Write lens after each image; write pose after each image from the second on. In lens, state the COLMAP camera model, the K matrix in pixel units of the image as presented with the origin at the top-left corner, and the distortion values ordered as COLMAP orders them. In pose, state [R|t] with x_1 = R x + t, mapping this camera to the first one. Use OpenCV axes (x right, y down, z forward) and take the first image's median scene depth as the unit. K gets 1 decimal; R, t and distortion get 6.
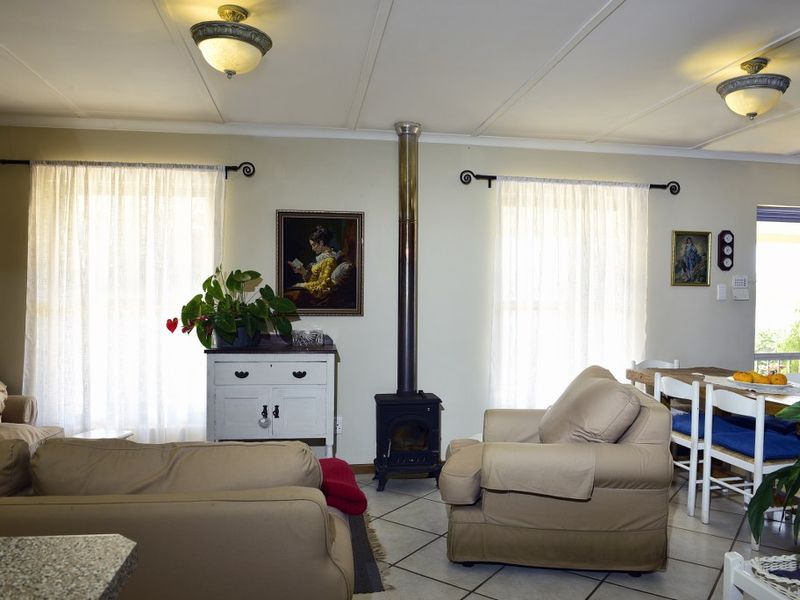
lens RADIAL K [[606.3, 0, 400.0], [0, 606.3, 300.0], [0, 0, 1]] dist [-0.056208, 0.001241]
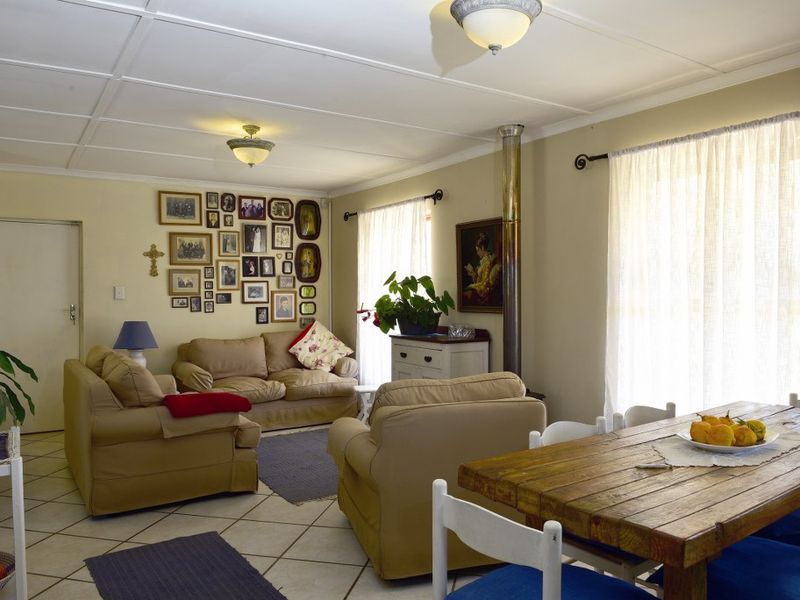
lens RADIAL K [[606.3, 0, 400.0], [0, 606.3, 300.0], [0, 0, 1]] dist [-0.056208, 0.001241]
pose [[0.430914, -0.005778, -0.902374, 0.822886], [-0.003464, 0.999962, -0.008057, 0.012178], [0.902386, 0.006598, 0.430878, 0.374097]]
